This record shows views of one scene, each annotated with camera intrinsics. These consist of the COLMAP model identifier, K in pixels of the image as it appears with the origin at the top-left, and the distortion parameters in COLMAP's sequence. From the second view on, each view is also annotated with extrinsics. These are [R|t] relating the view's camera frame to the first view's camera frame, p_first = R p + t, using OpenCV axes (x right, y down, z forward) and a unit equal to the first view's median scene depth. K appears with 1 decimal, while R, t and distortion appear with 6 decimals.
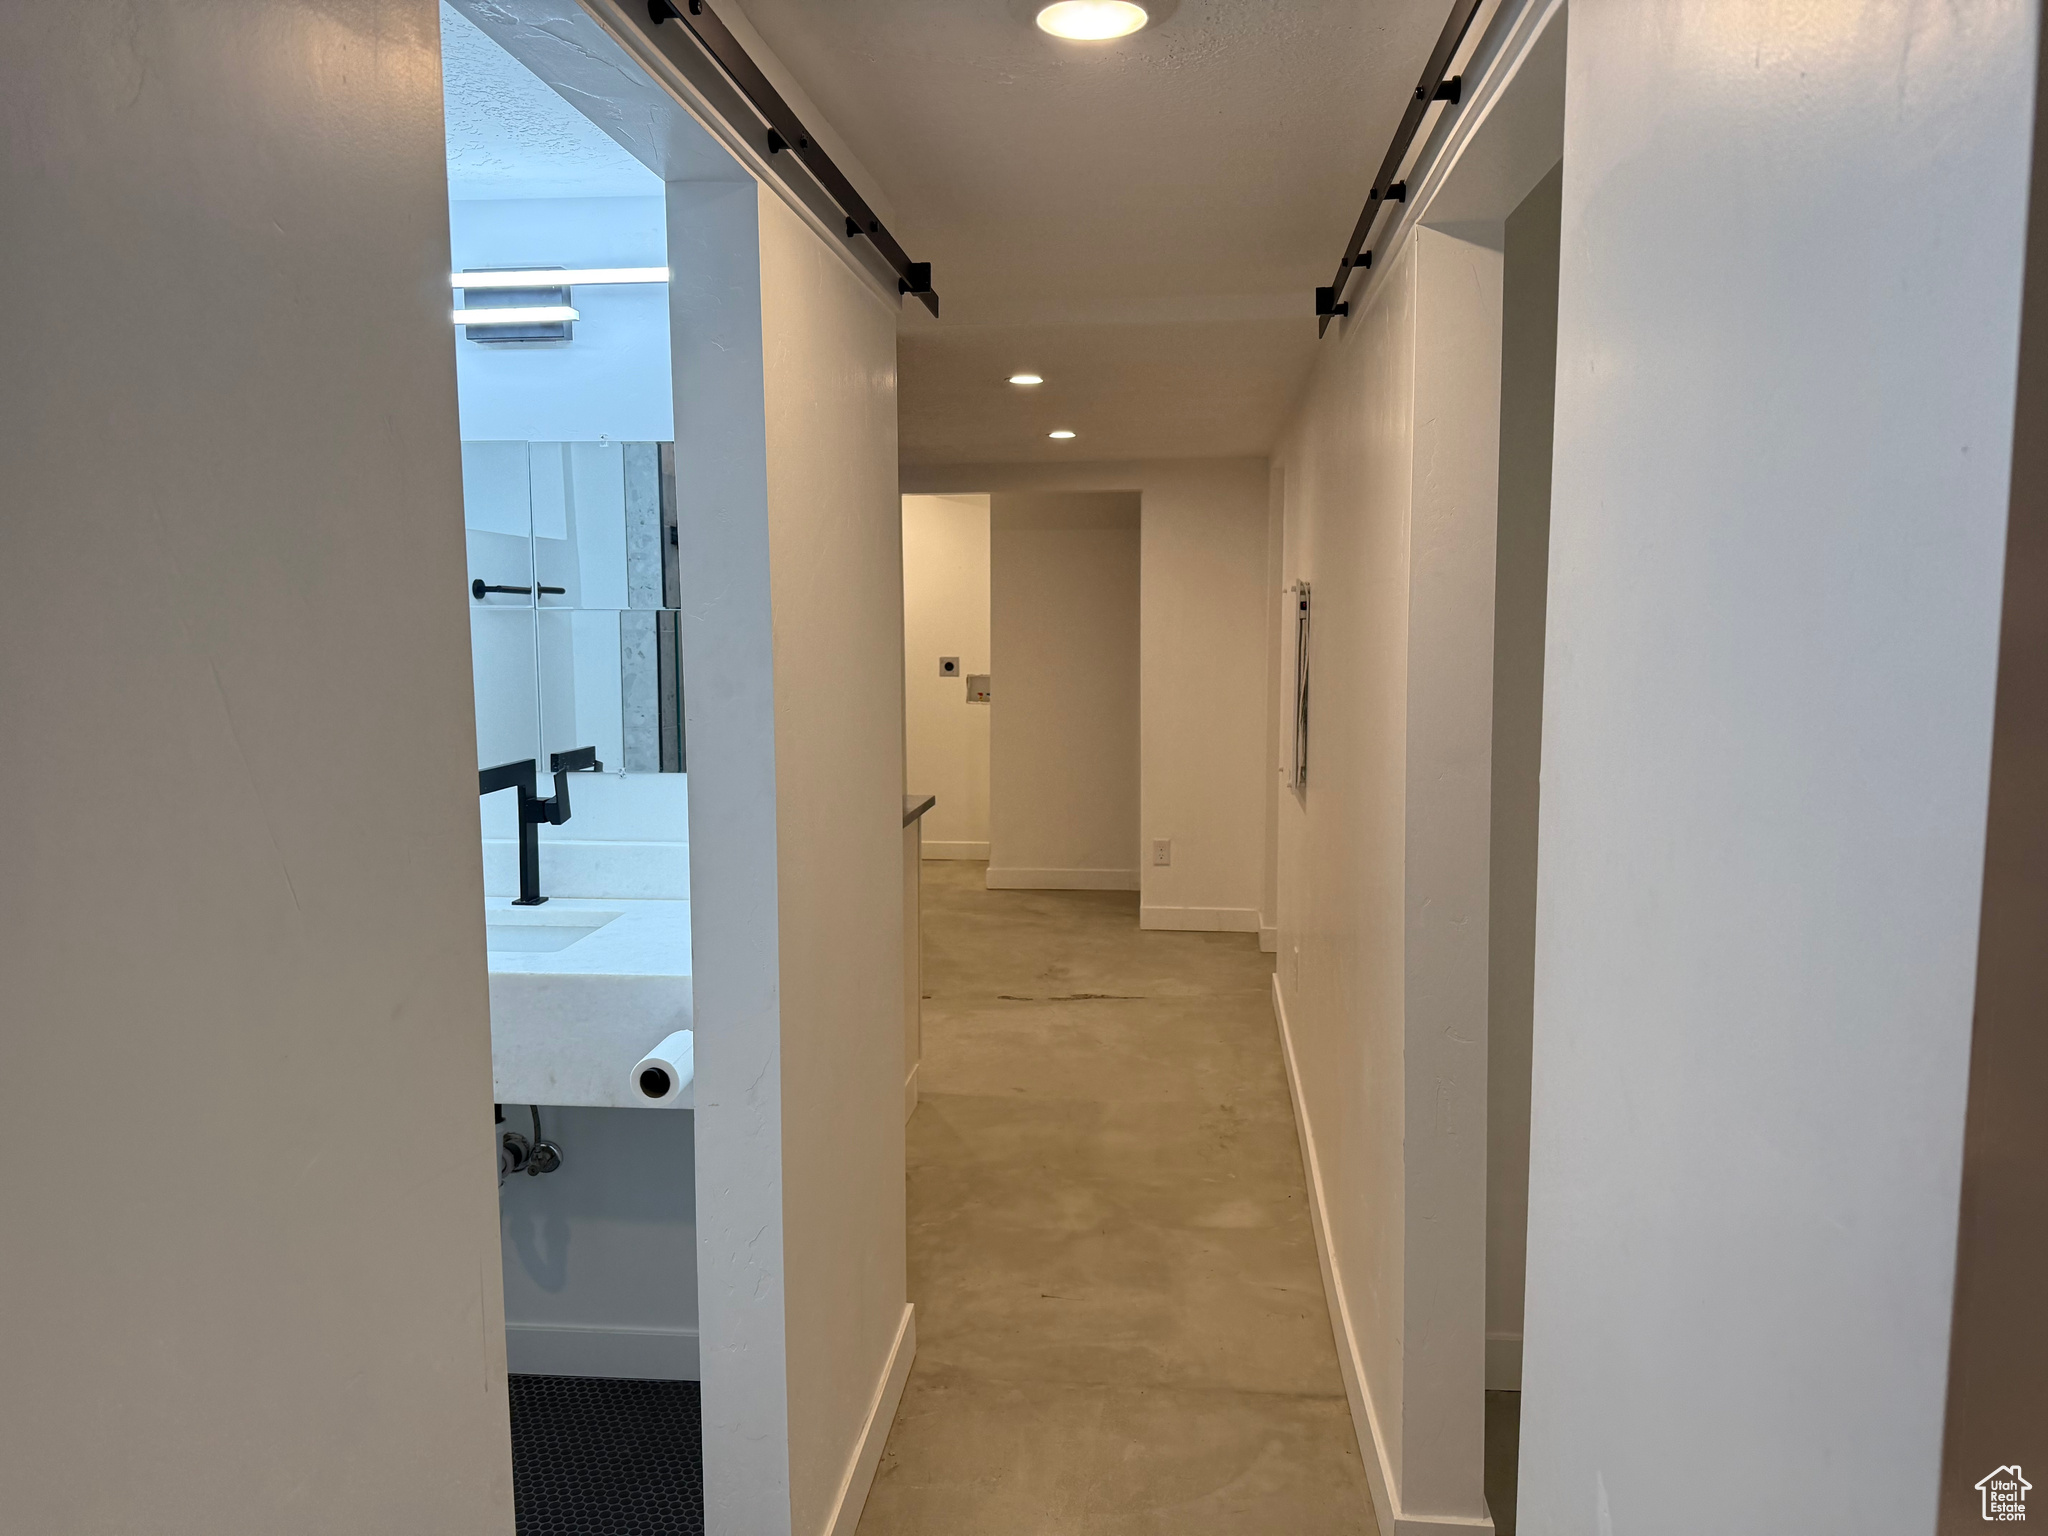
lens RADIAL K [[1445.2, 0, 1026.5], [0, 1445.2, 767.4], [0, 0, 1]] dist [0.017368, -0.016350]
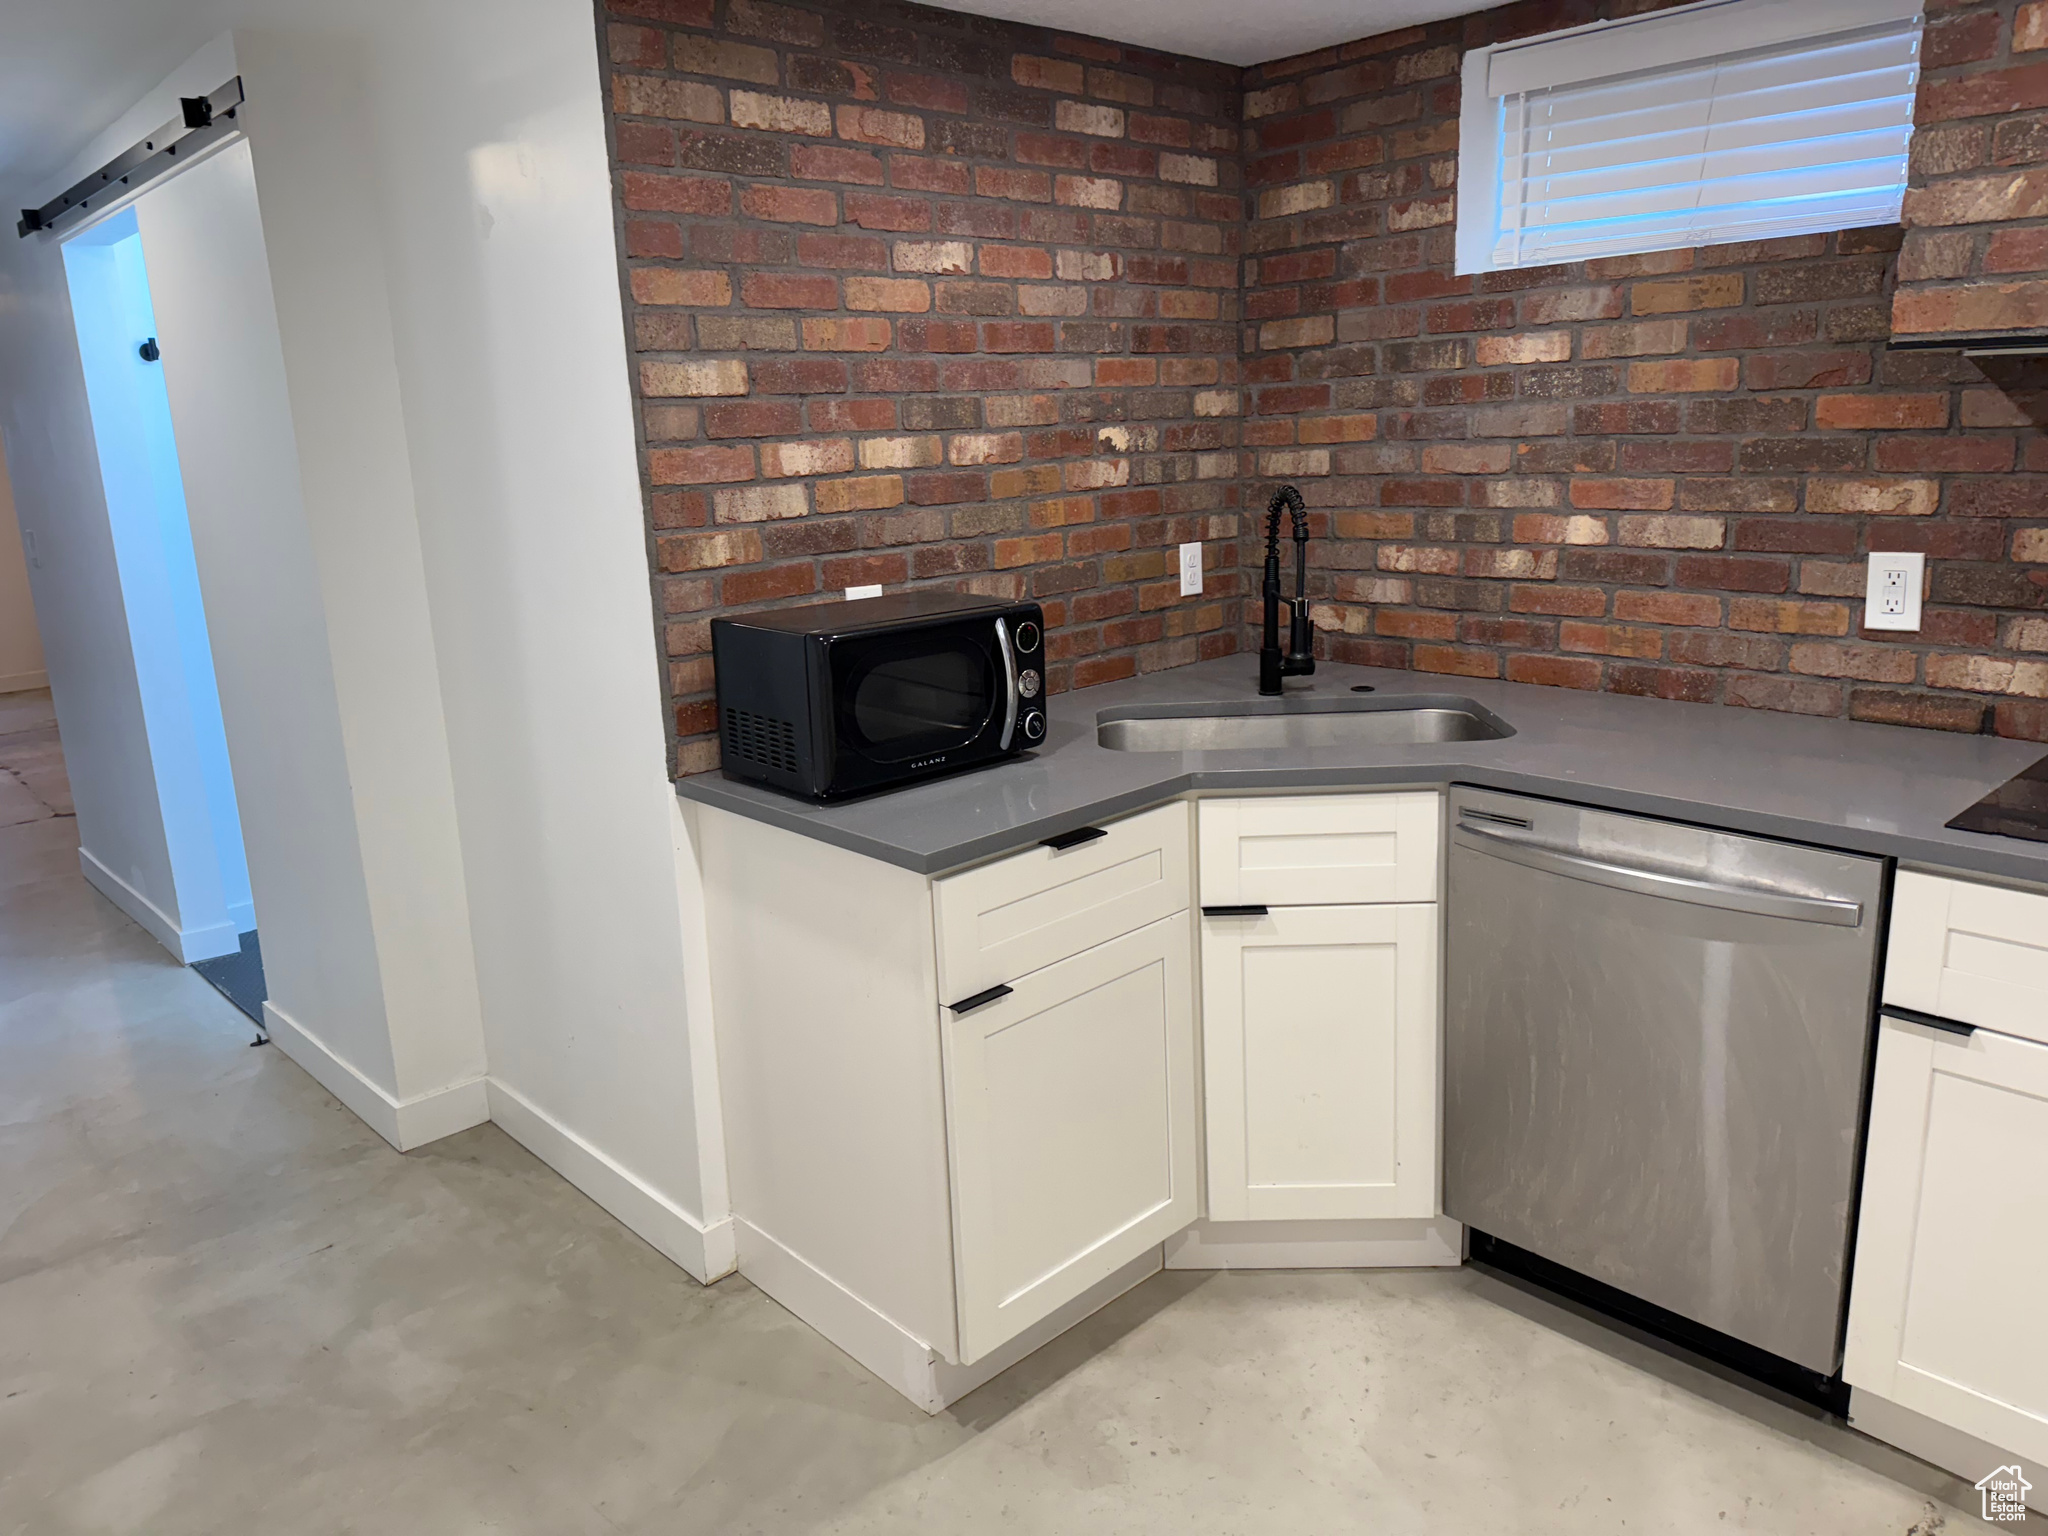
lens RADIAL K [[1445.2, 0, 1024.9], [0, 1445.2, 763.5], [0, 0, 1]] dist [0.017368, -0.016350]
pose [[-0.656961, 0.212555, -0.723342, 0.280413], [-0.033810, 0.950163, 0.309914, -0.182408], [0.753166, 0.228058, -0.617033, 1.624908]]
